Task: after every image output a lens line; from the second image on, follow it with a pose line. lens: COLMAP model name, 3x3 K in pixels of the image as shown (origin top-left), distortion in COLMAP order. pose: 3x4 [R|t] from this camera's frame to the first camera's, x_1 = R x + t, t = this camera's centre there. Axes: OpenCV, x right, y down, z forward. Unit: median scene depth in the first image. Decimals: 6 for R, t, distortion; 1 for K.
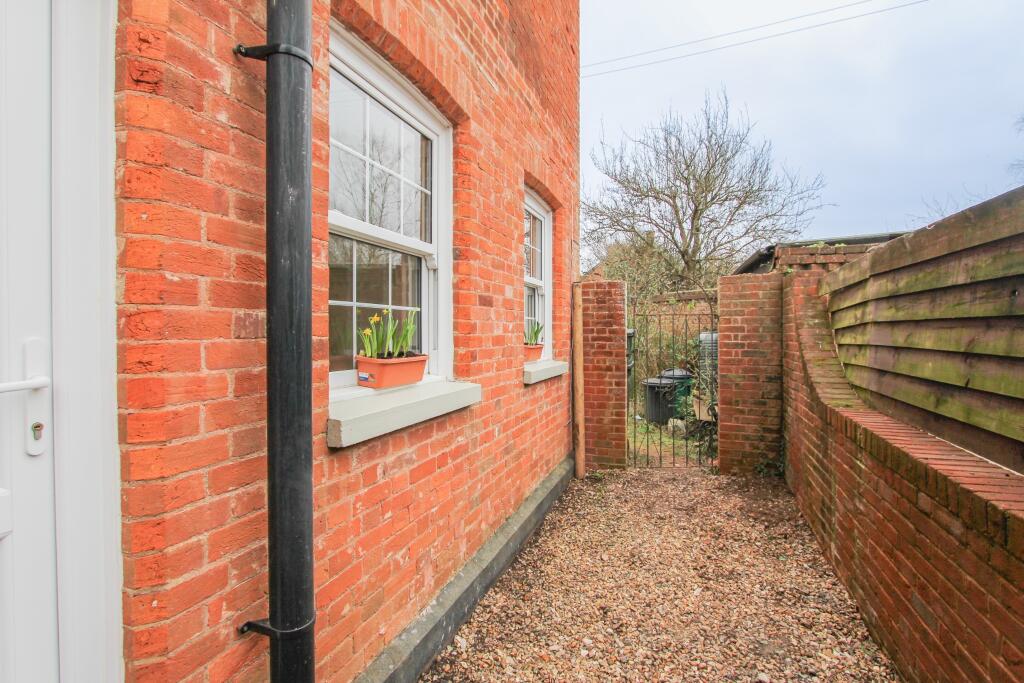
lens RADIAL K [[463.1, 0, 511.7], [0, 463.1, 338.4], [0, 0, 1]] dist [-0.017577, 0.001778]
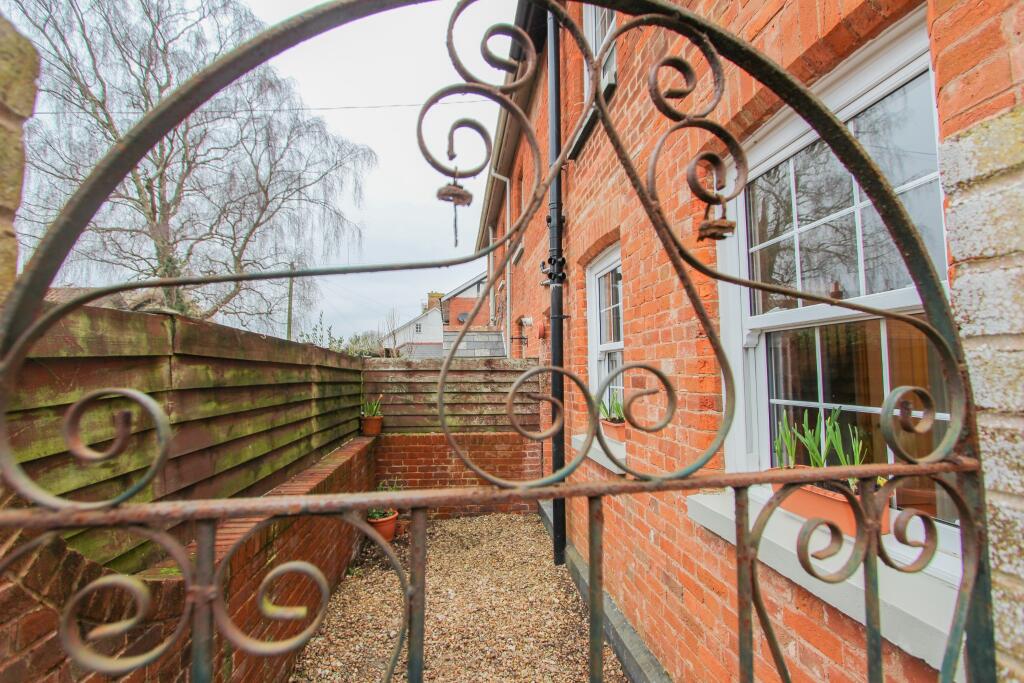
lens RADIAL K [[463.1, 0, 512.0], [0, 463.1, 340.7], [0, 0, 1]] dist [-0.017577, 0.001778]
pose [[-0.879140, -0.025279, -0.475892, 0.768565], [0.007082, 0.997789, -0.066085, -0.122414], [0.476511, -0.061468, -0.877017, 2.095965]]
